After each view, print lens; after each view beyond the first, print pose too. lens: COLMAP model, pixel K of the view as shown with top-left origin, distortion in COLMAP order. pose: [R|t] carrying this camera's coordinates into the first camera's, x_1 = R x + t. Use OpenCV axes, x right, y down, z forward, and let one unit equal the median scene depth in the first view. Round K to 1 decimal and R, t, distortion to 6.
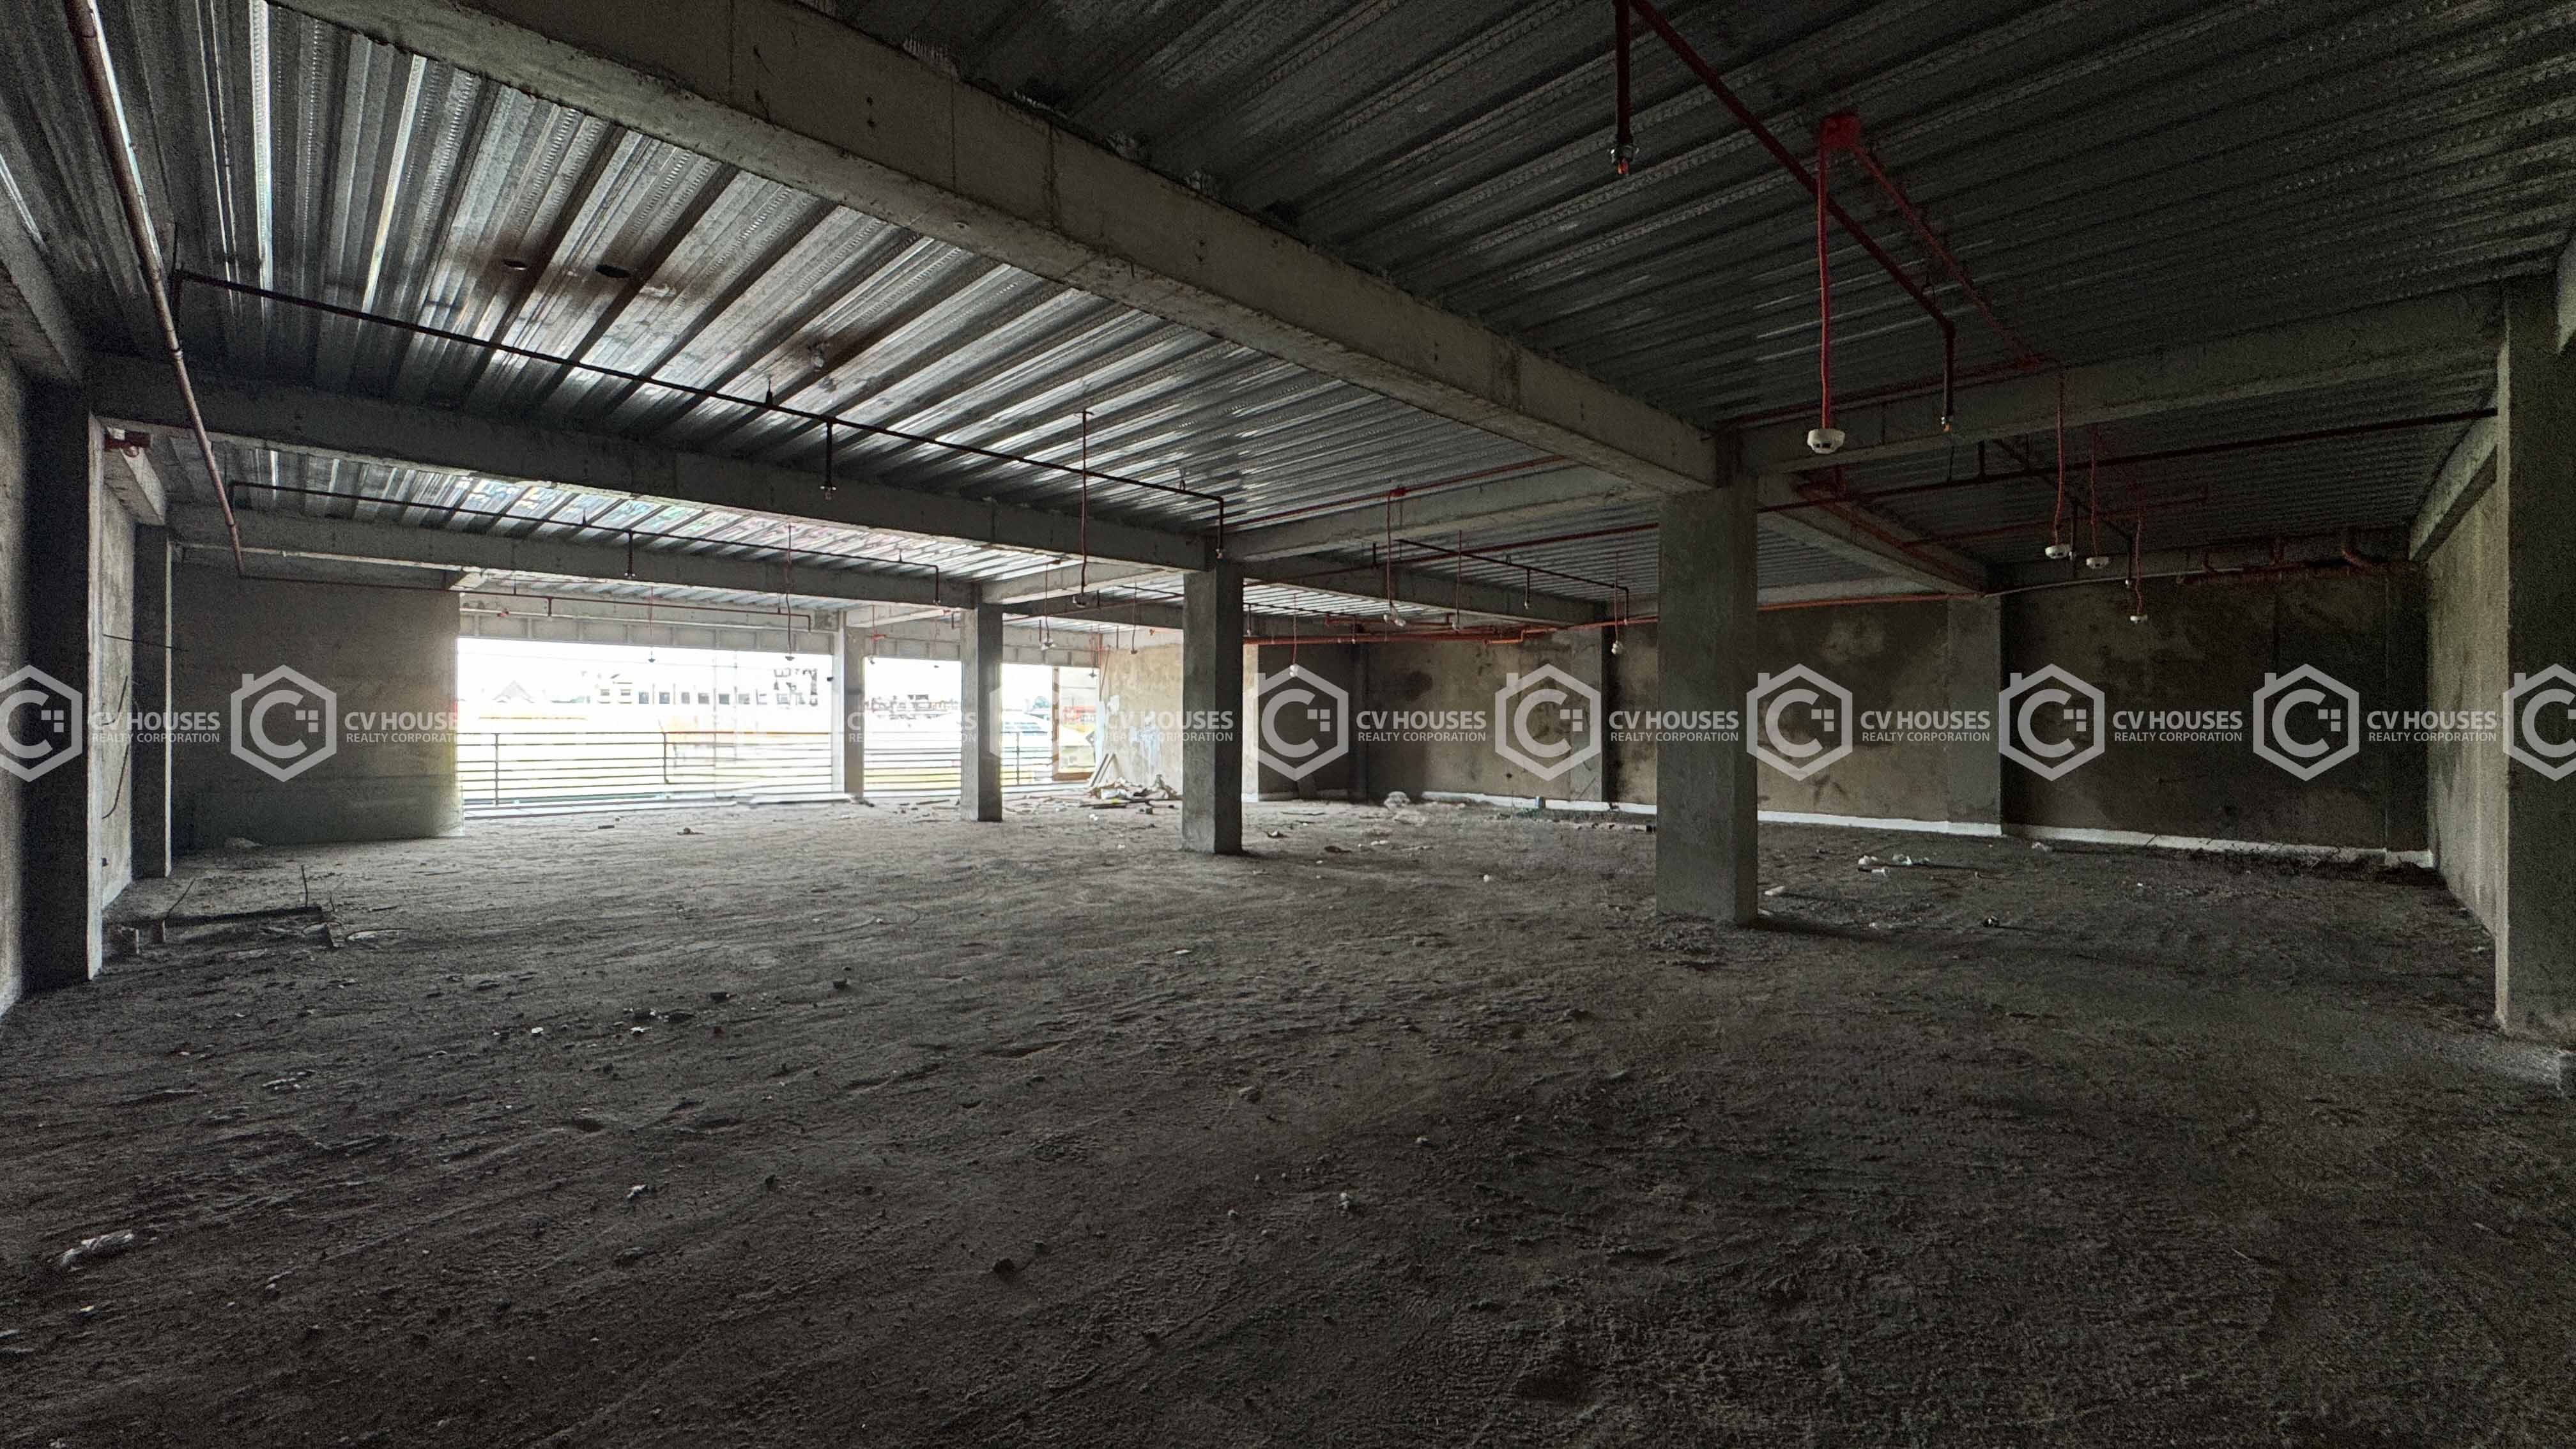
lens RADIAL K [[1040.3, 0, 1277.4], [0, 1040.3, 730.6], [0, 0, 1]] dist [-0.001758, -0.000315]
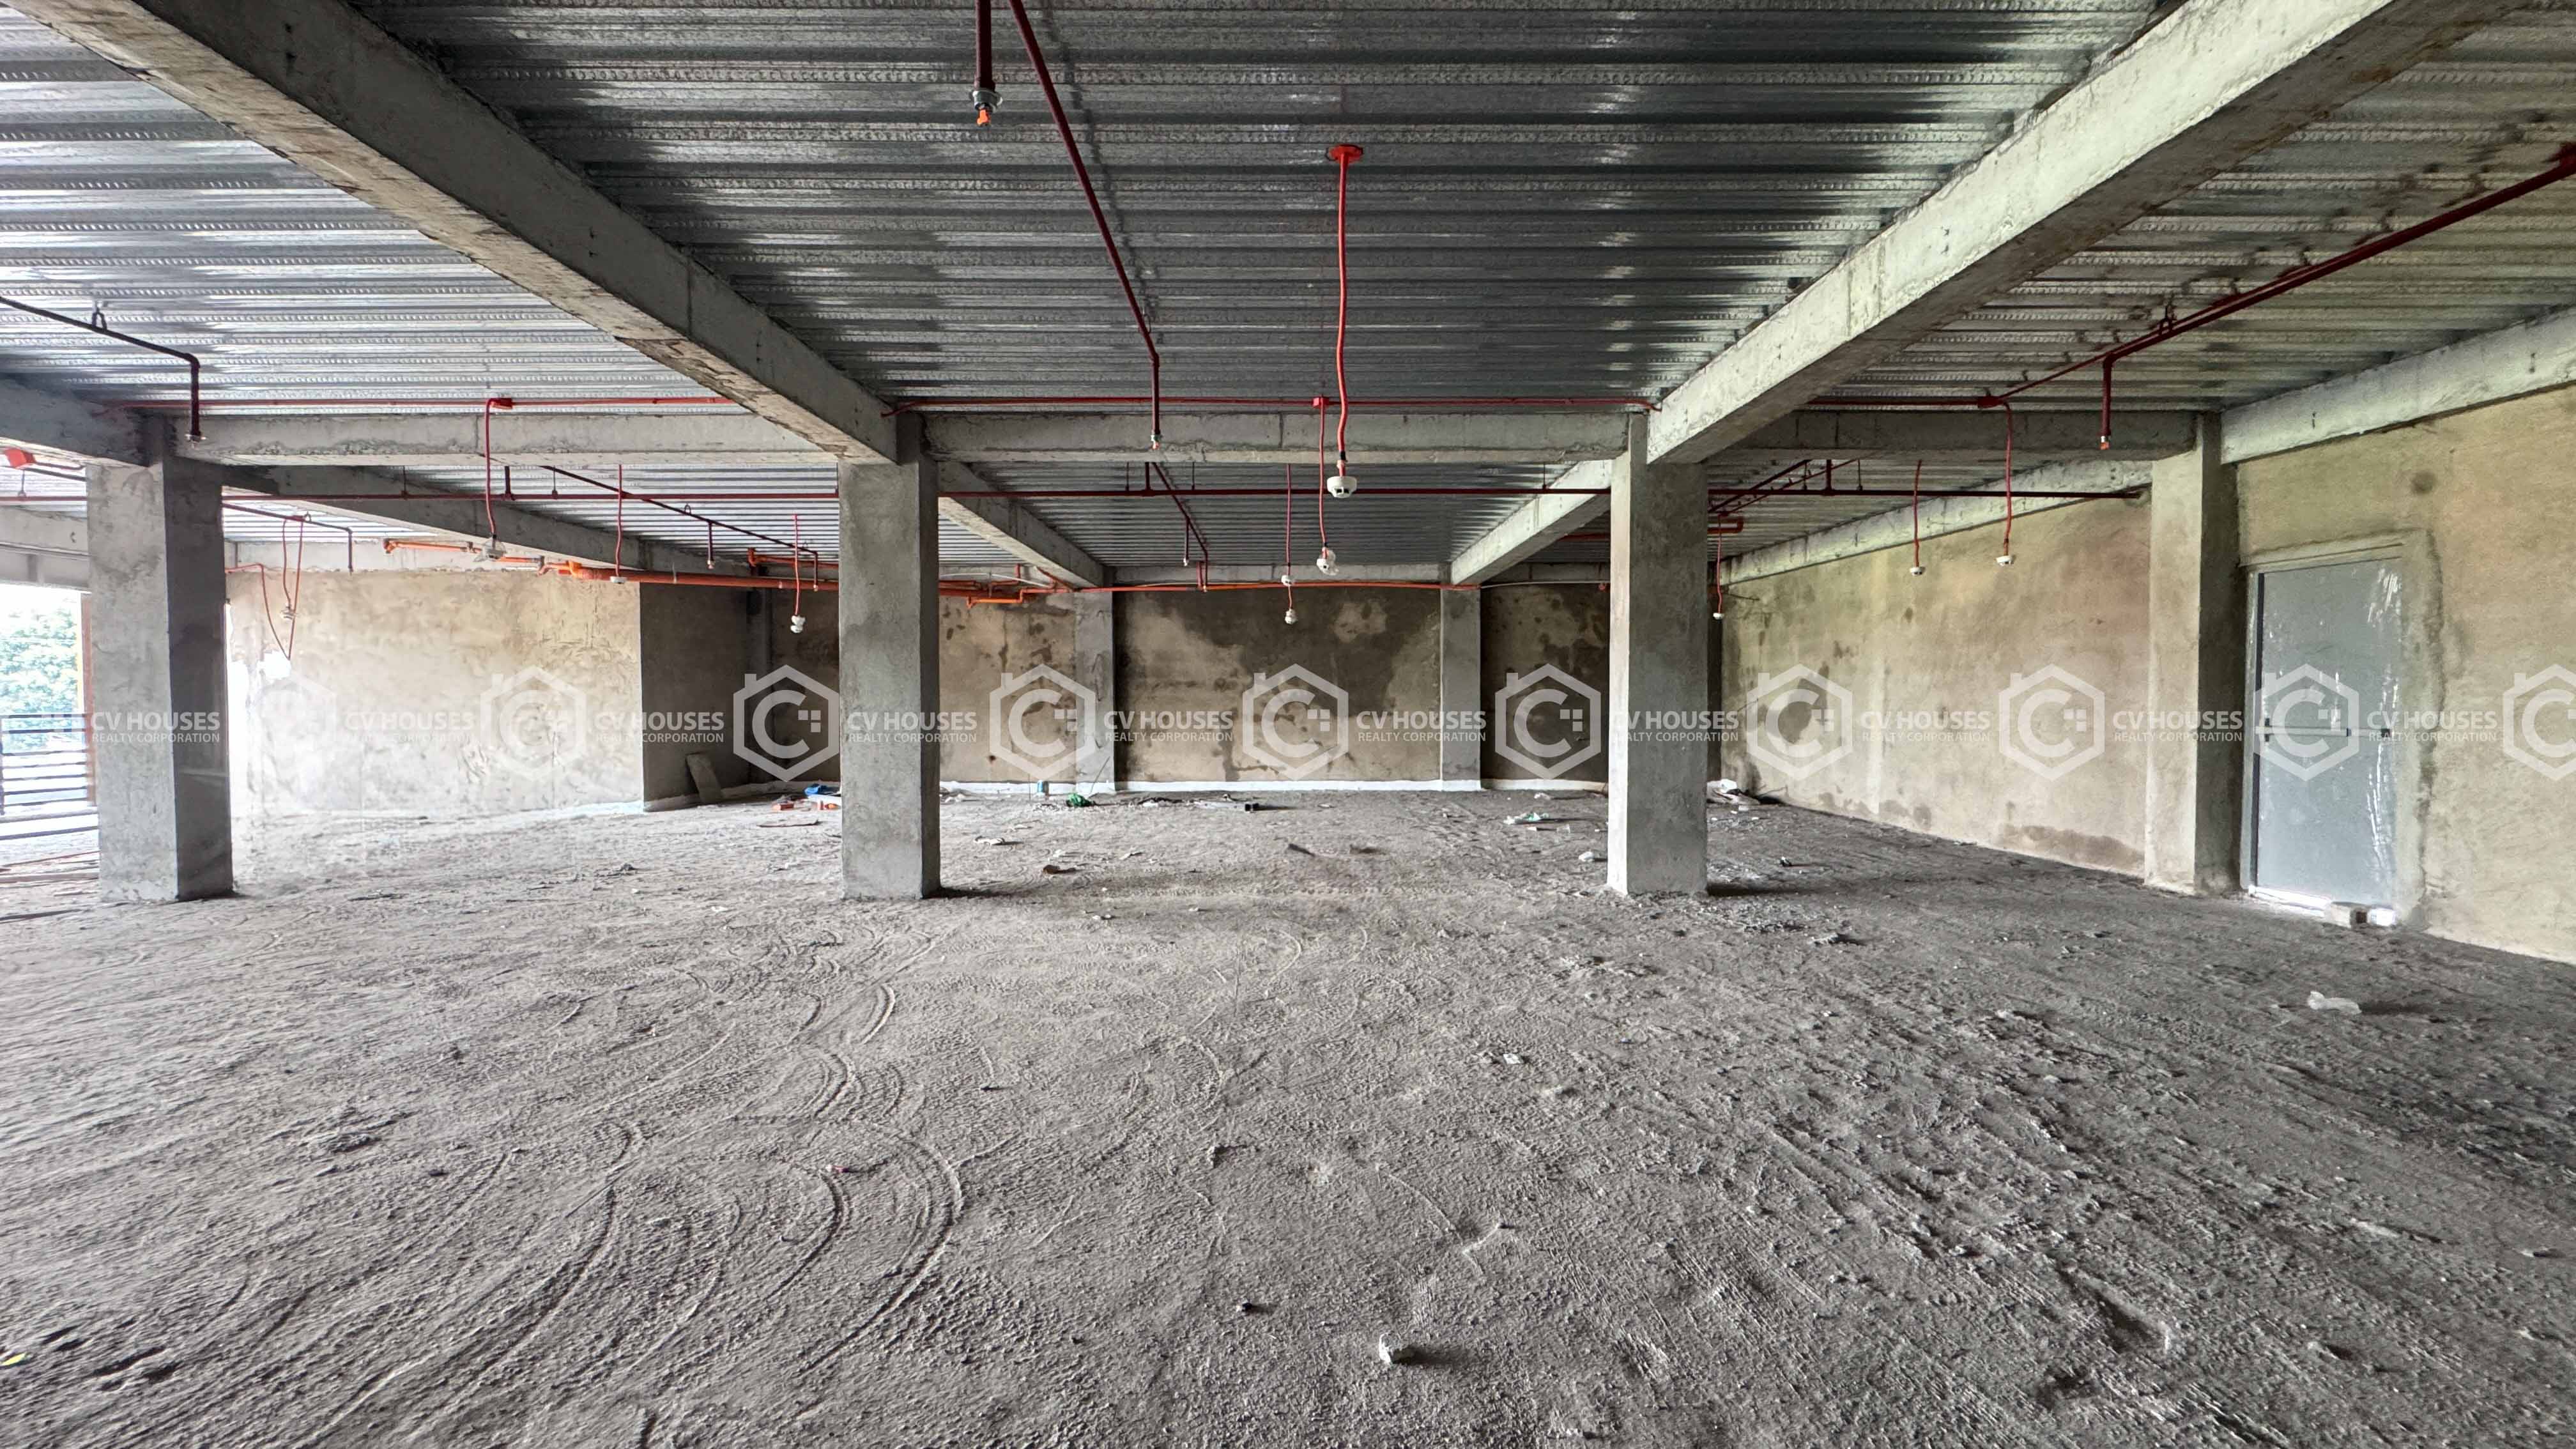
lens RADIAL K [[1040.3, 0, 1277.4], [0, 1040.3, 730.6], [0, 0, 1]] dist [-0.001758, -0.000315]
pose [[0.700218, -0.026639, 0.713432, -0.205675], [0.009212, 0.999558, 0.028281, -0.002047], [-0.713869, -0.013230, 0.700154, 0.211277]]
